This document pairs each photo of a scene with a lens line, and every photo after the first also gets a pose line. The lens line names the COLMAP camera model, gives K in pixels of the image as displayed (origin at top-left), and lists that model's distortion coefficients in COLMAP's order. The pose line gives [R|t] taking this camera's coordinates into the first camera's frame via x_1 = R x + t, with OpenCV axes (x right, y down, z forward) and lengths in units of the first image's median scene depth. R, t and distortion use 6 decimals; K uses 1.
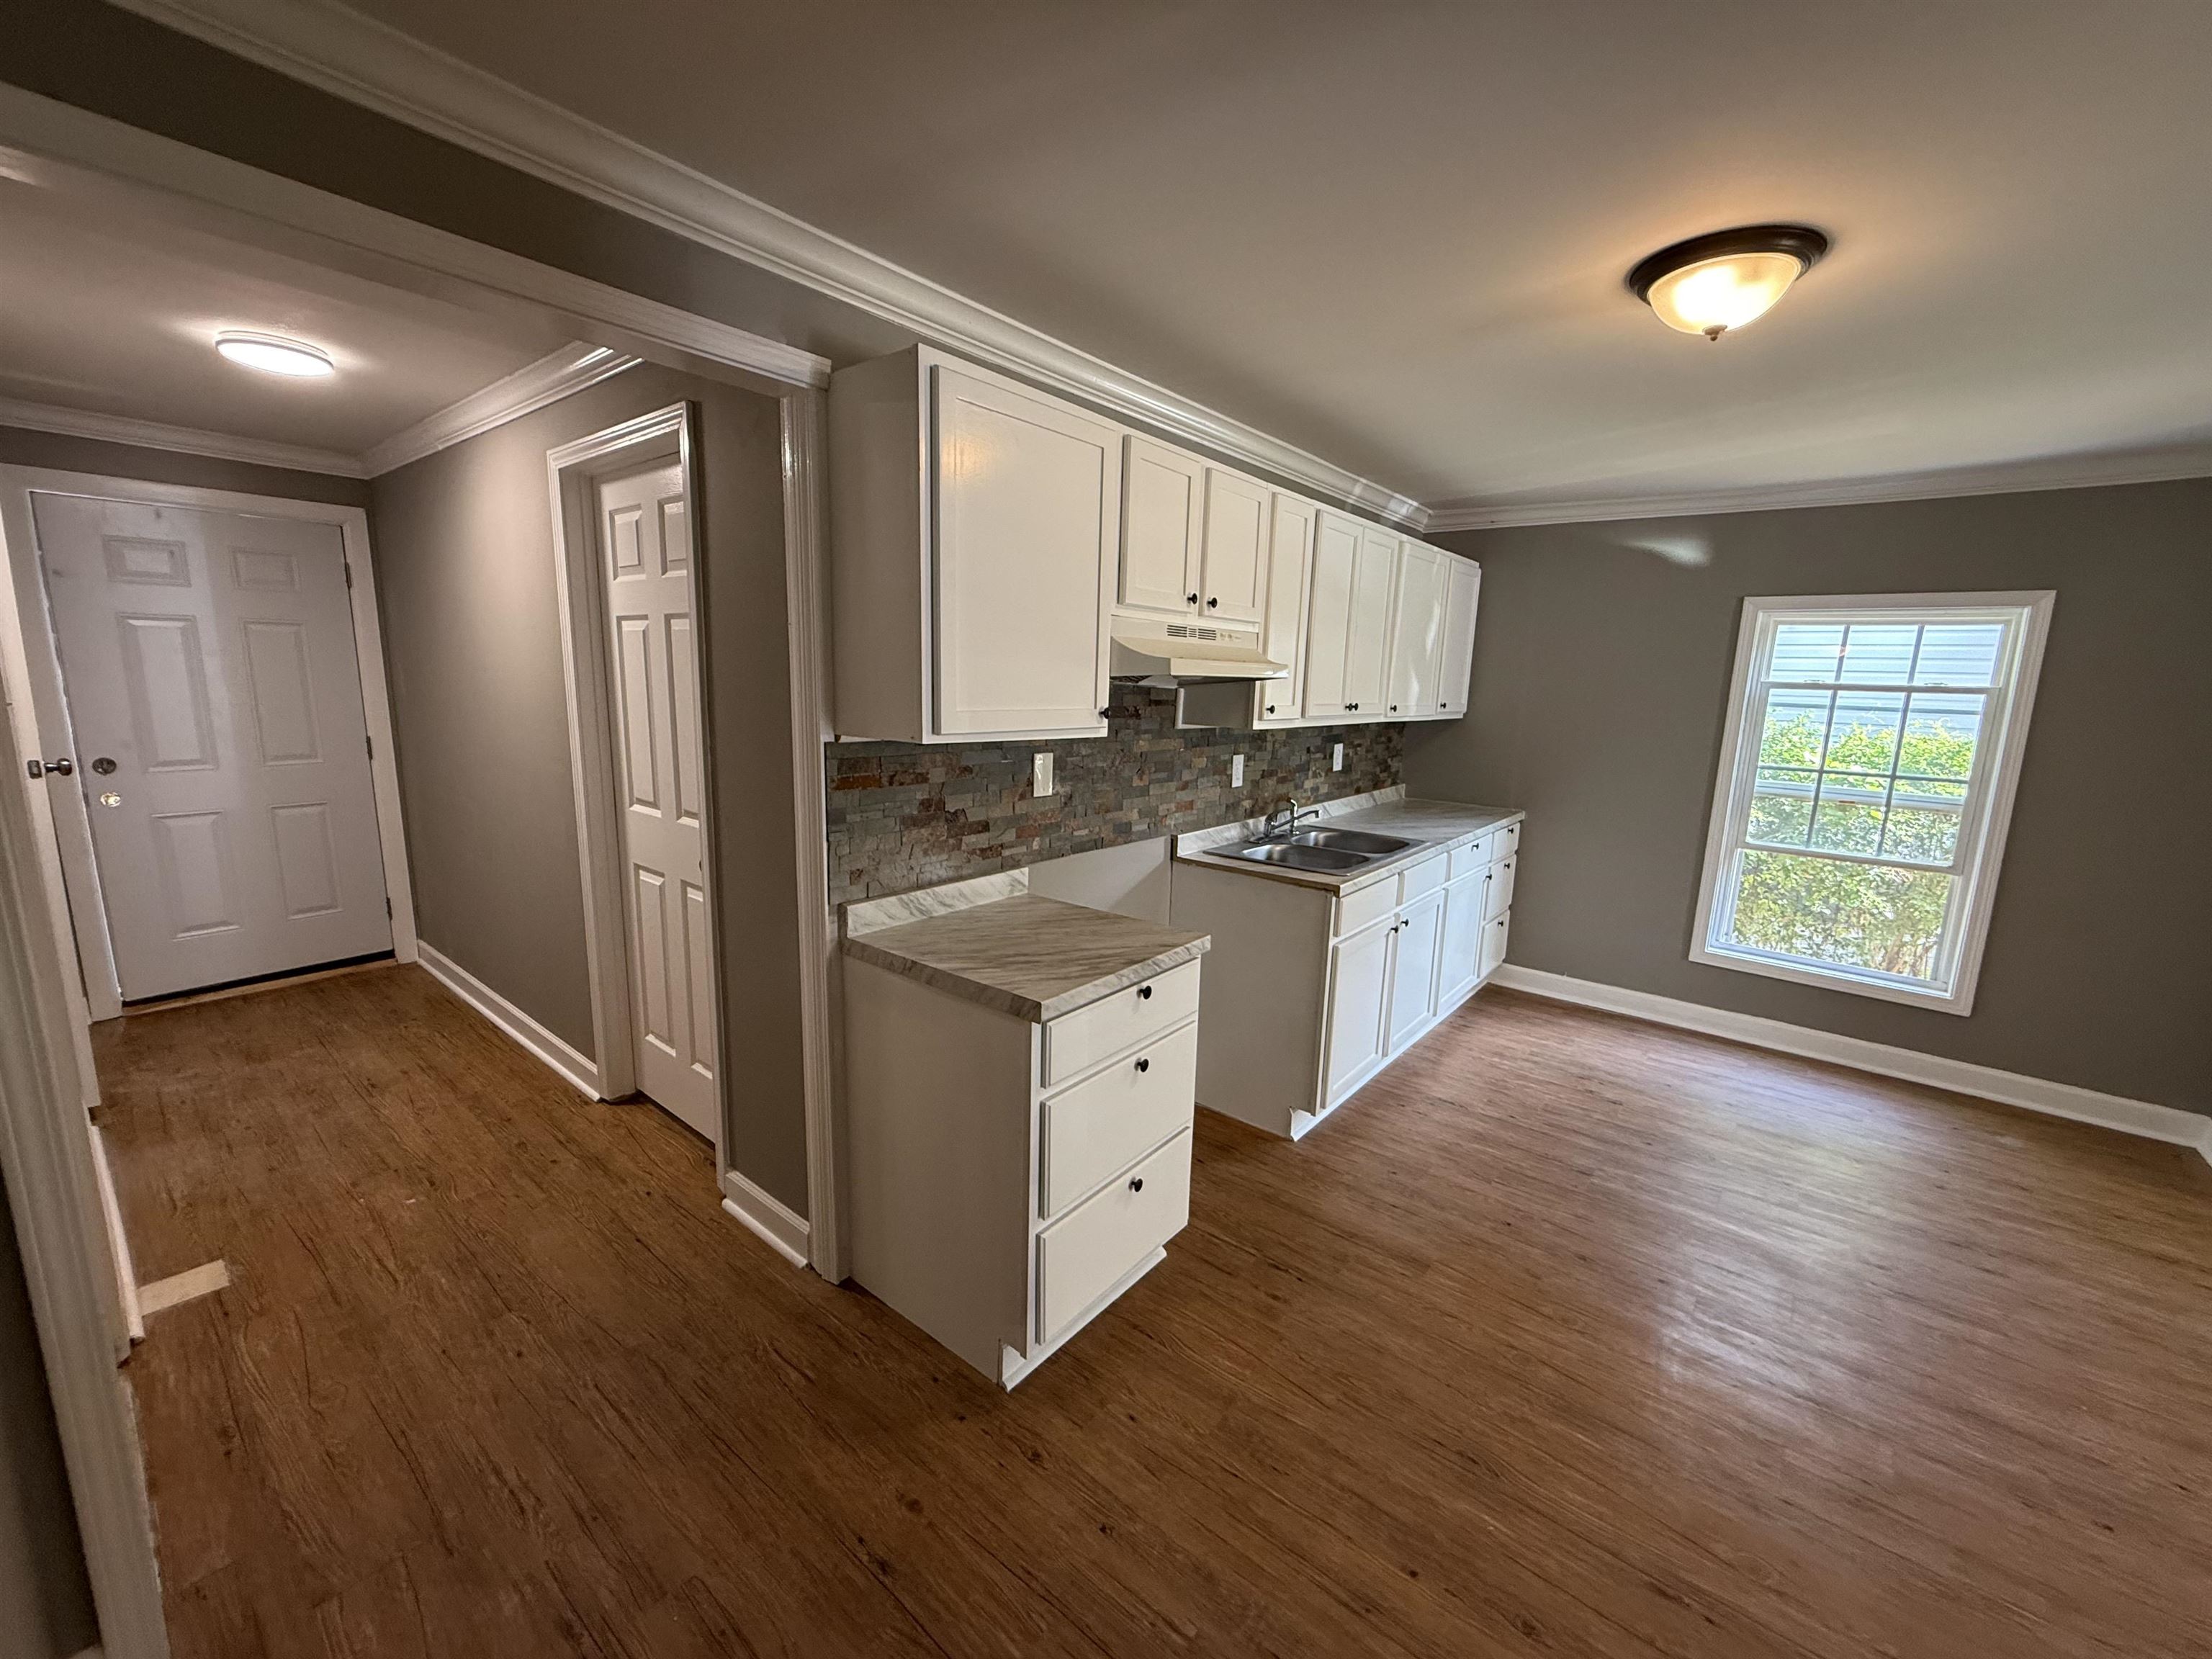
lens RADIAL K [[880.4, 0, 1066.3], [0, 880.4, 825.3], [0, 0, 1]] dist [0.016144, 0.000123]
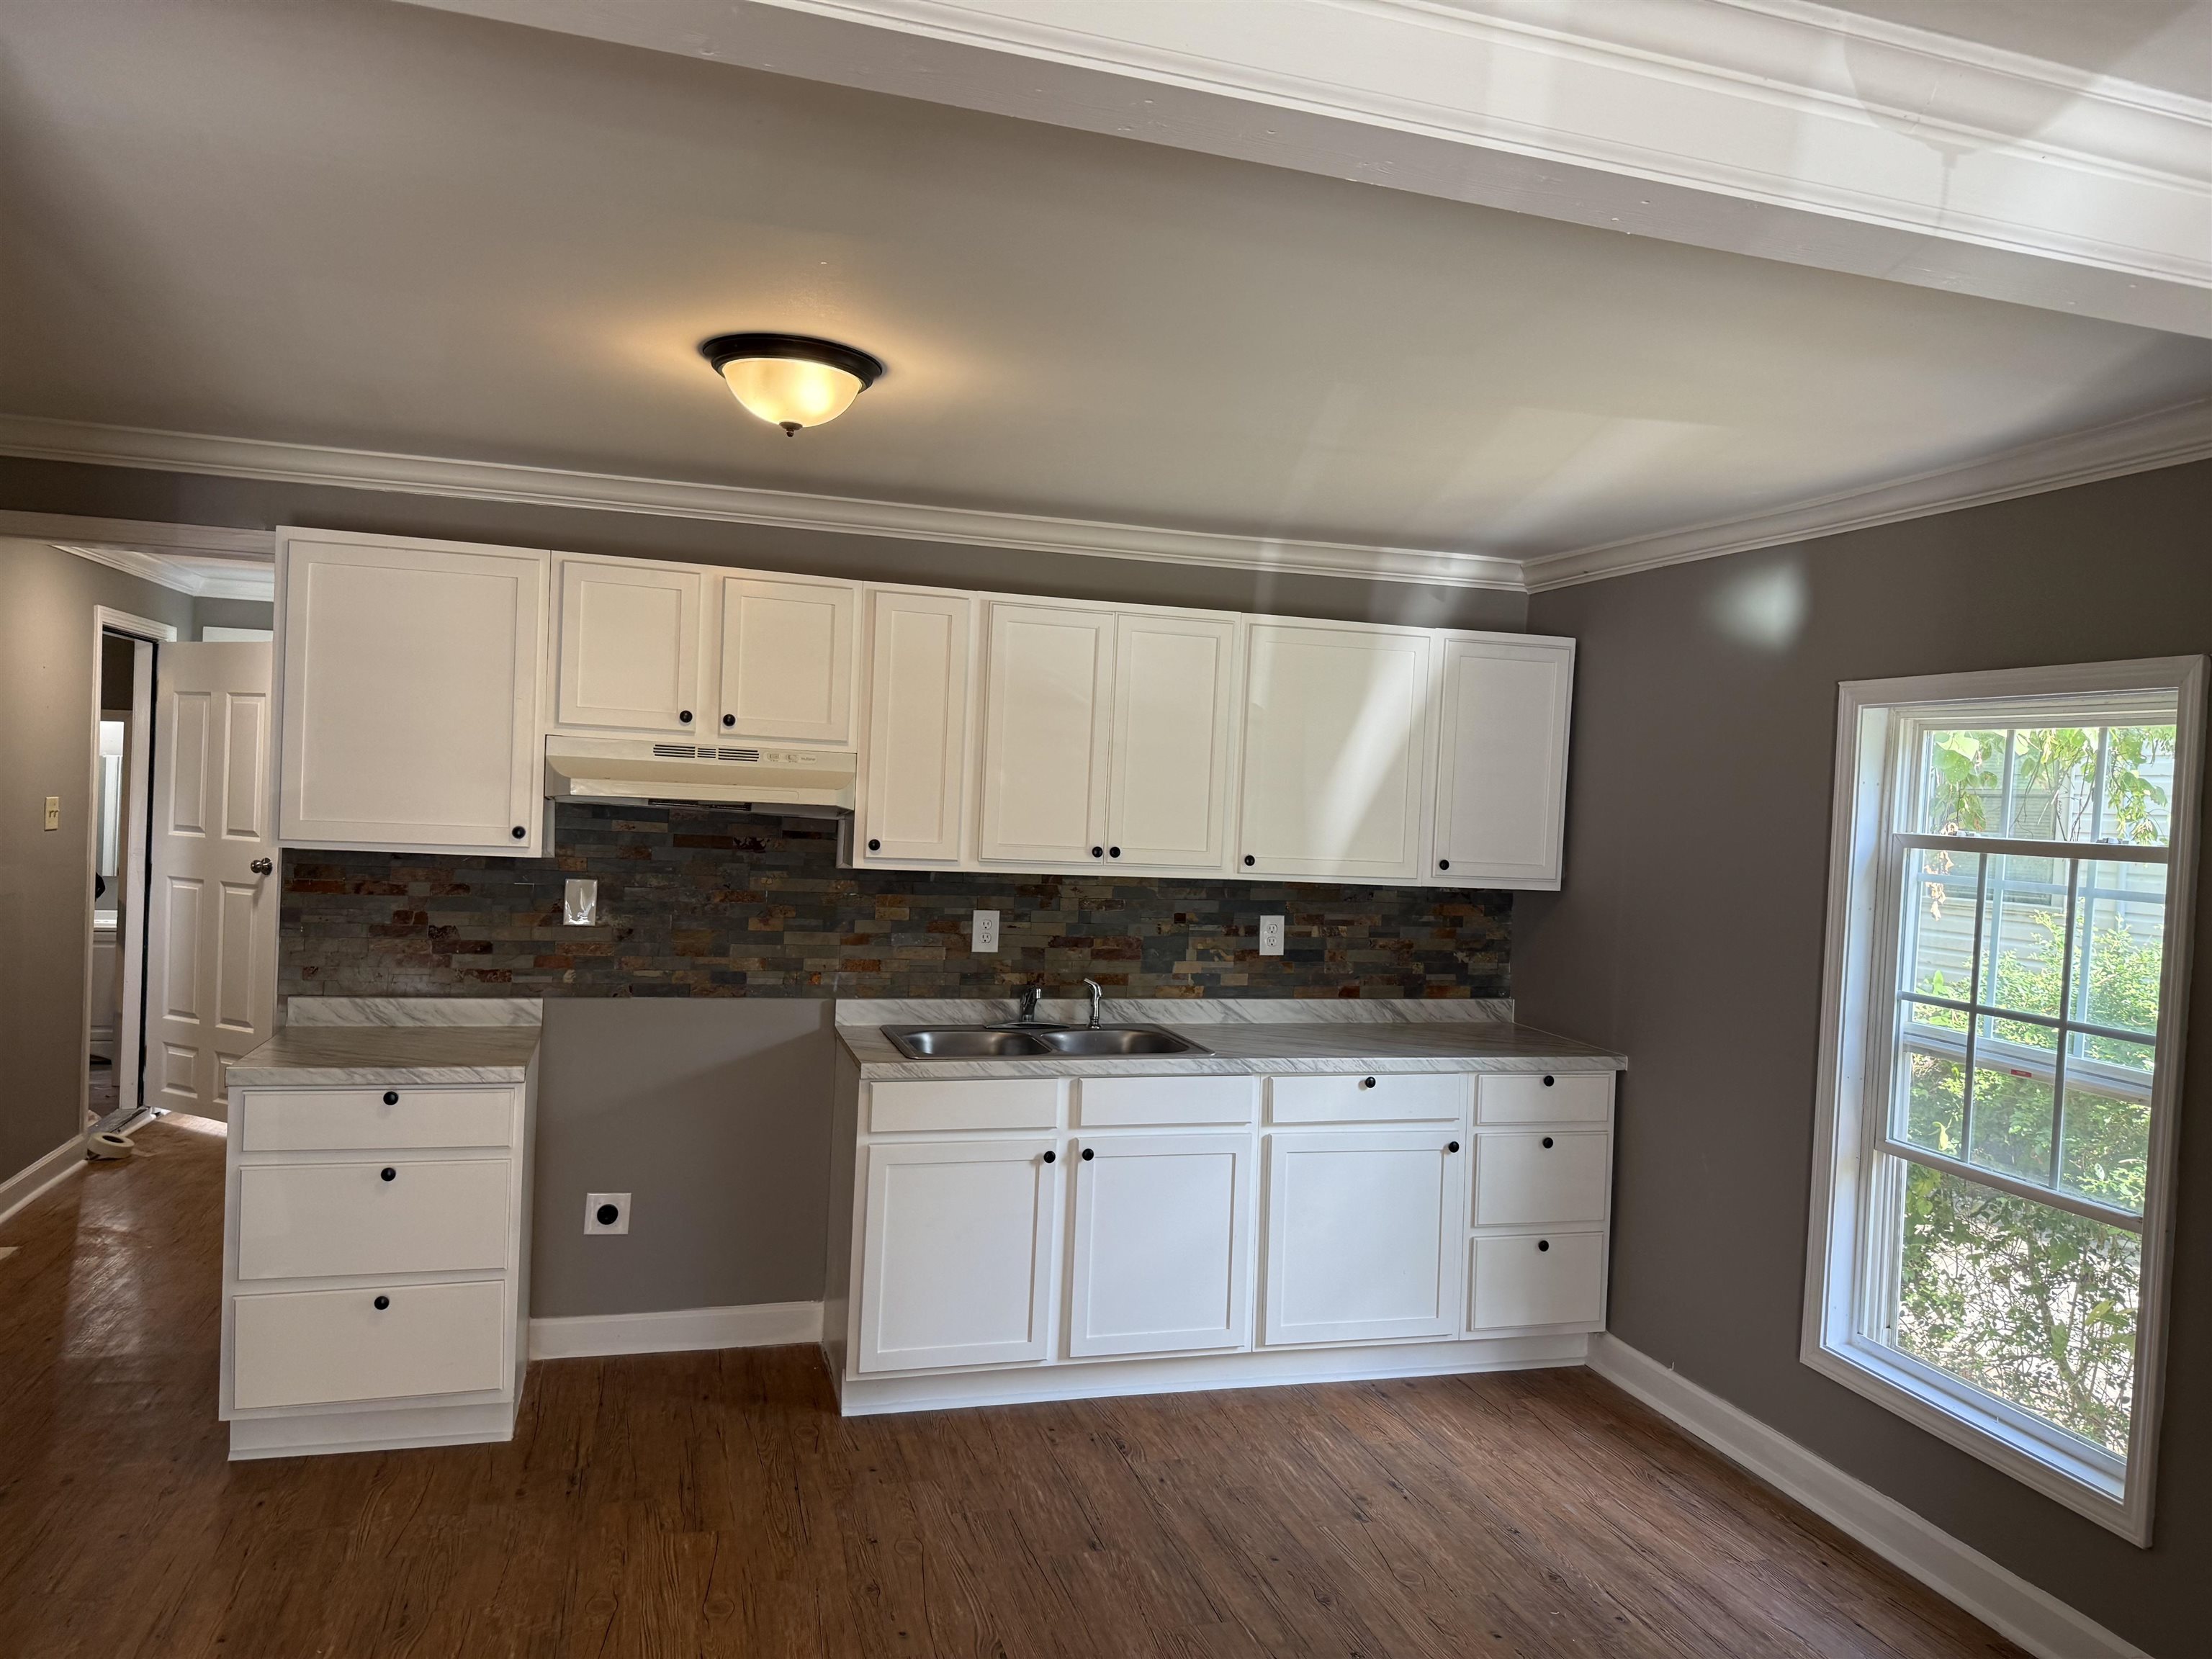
lens RADIAL K [[1530.6, 0, 1102.9], [0, 1530.6, 824.7], [0, 0, 1]] dist [0.054912, -0.065921]
pose [[0.818258, 0.014767, -0.574662, 1.310455], [-0.114631, 0.983784, -0.137942, 0.022626], [0.563306, 0.178746, 0.806682, -0.021867]]
